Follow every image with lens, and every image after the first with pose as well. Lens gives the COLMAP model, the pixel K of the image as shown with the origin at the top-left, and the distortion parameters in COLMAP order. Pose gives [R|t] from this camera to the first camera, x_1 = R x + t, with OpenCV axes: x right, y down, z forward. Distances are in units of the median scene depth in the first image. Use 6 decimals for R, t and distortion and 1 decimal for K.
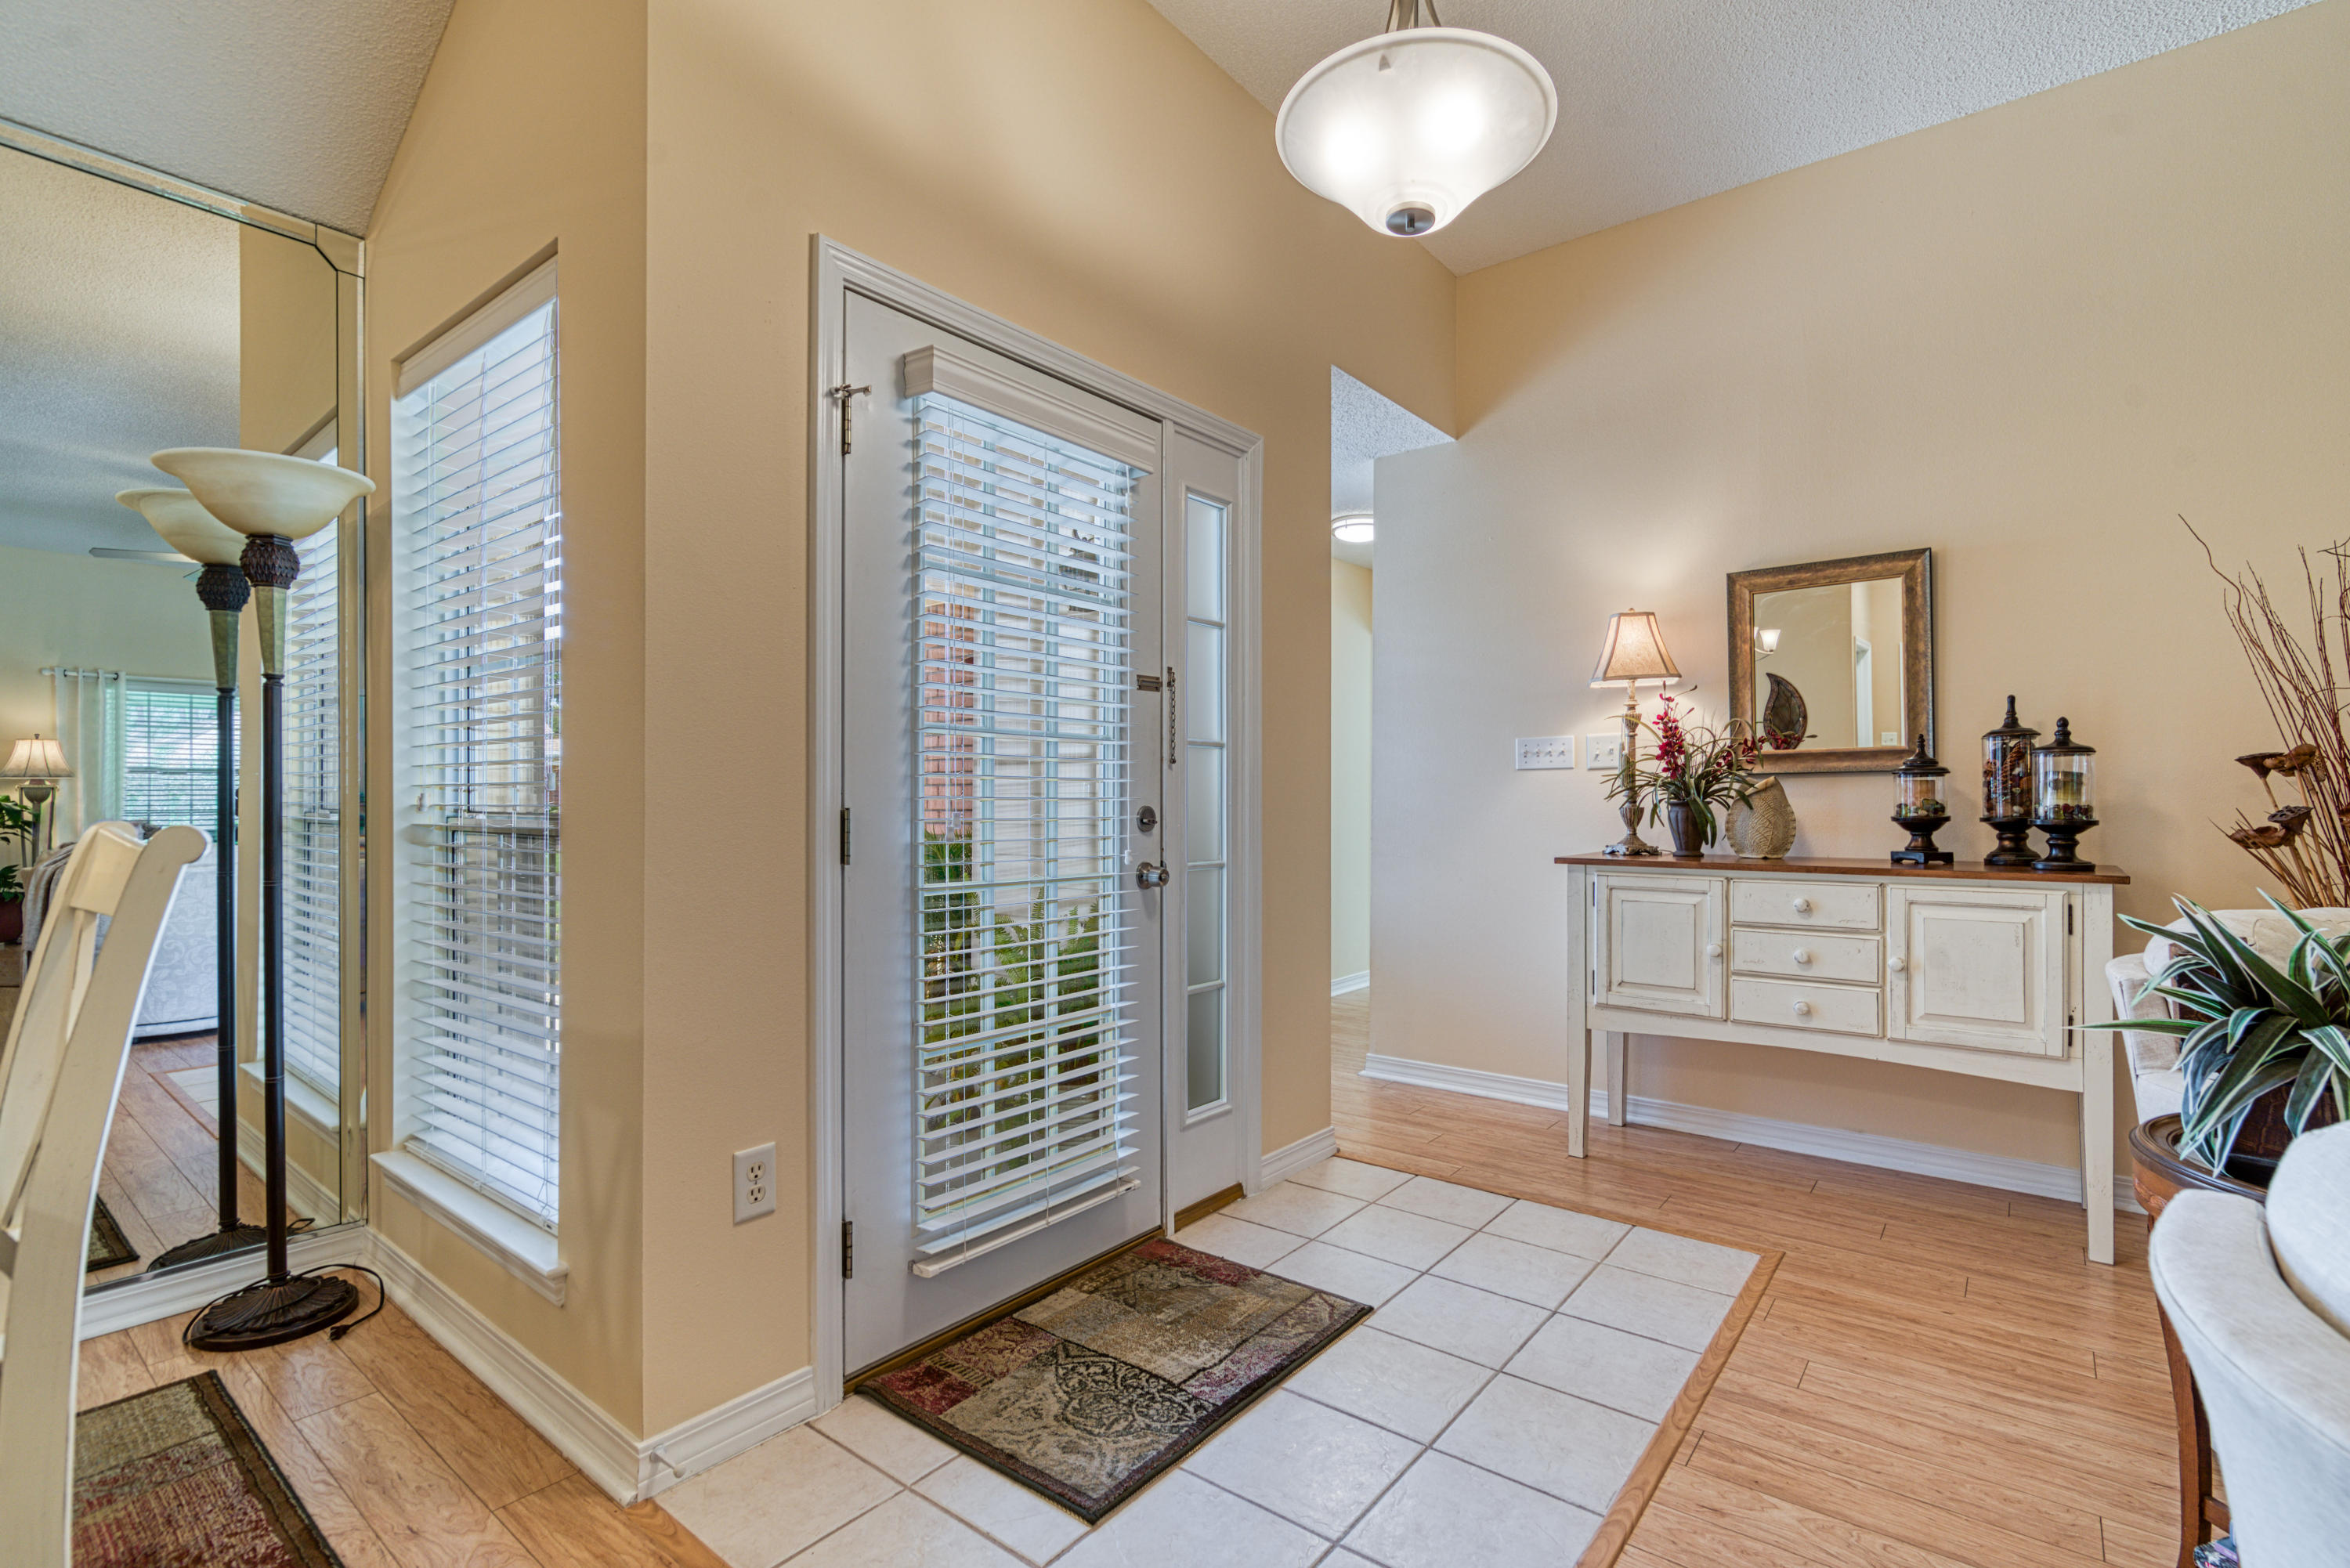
lens RADIAL K [[1083.0, 0, 1181.7], [0, 1083.0, 798.5], [0, 0, 1]] dist [-0.008713, 0.001489]
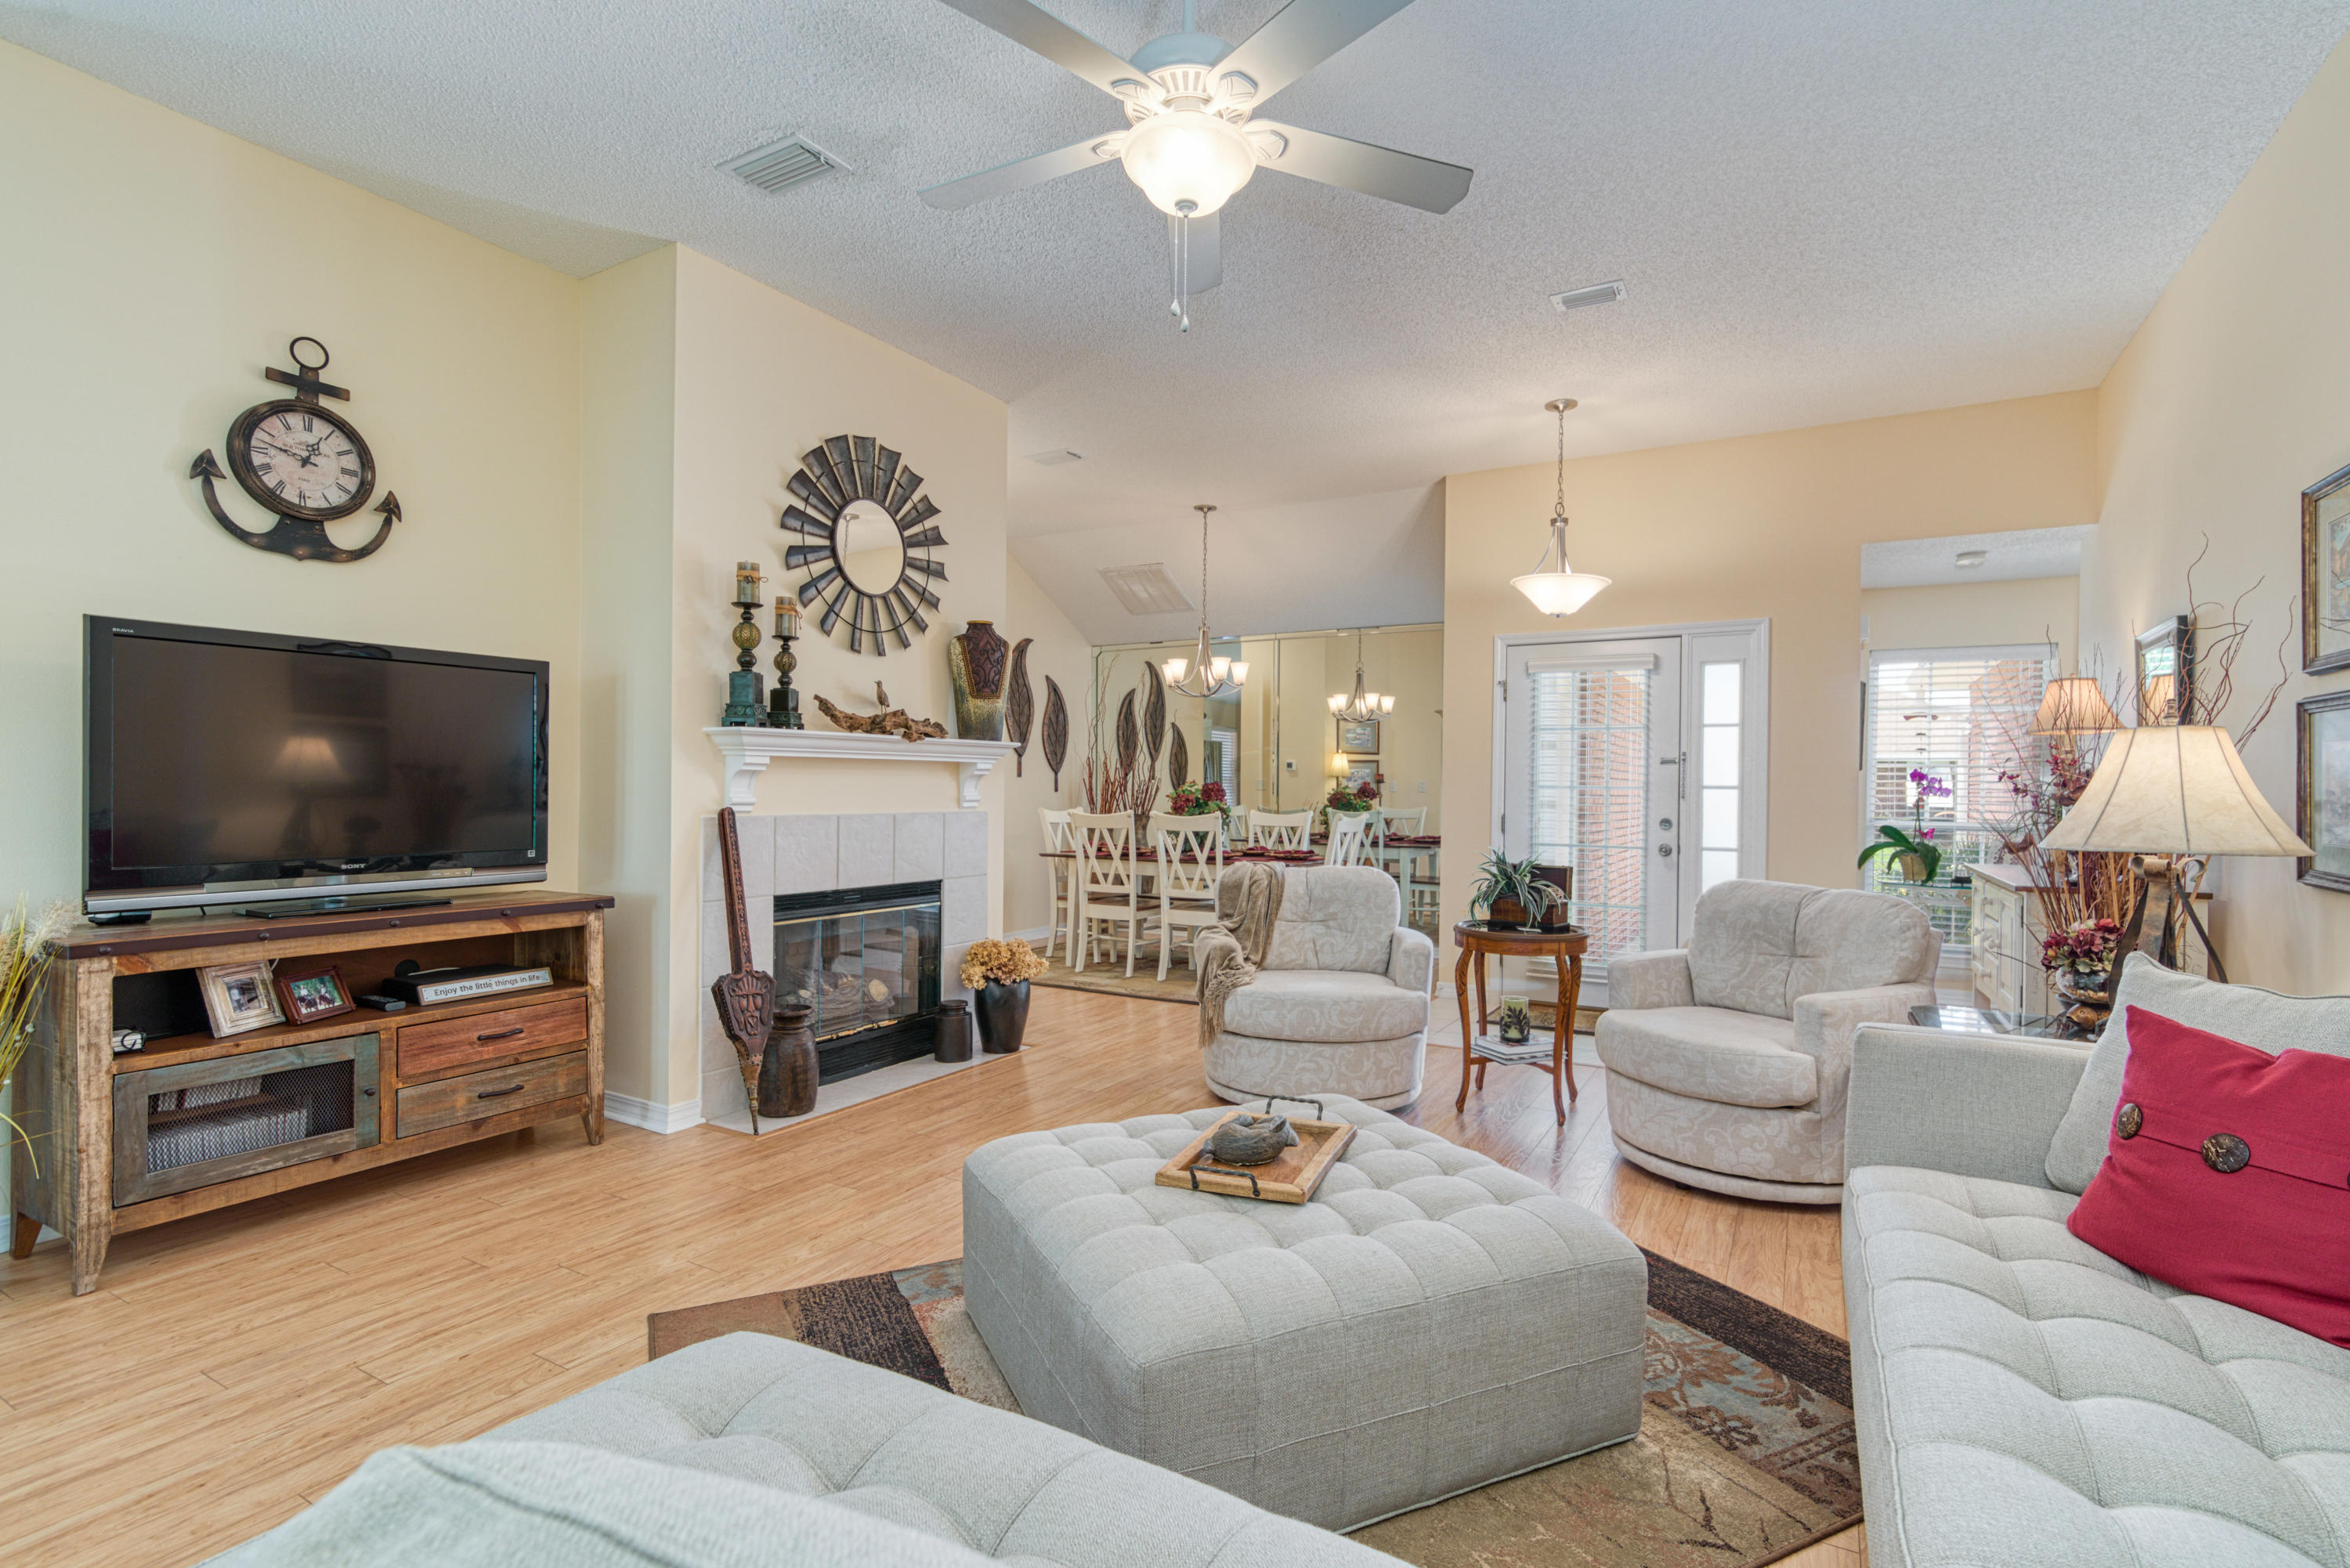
lens RADIAL K [[1083.0, 0, 1190.7], [0, 1083.0, 786.9], [0, 0, 1]] dist [-0.008713, 0.001489]
pose [[0.153240, -0.002627, -0.988185, 1.946606], [-0.008953, 0.999952, -0.004046, -0.036765], [0.988148, 0.009468, 0.153210, -0.270080]]
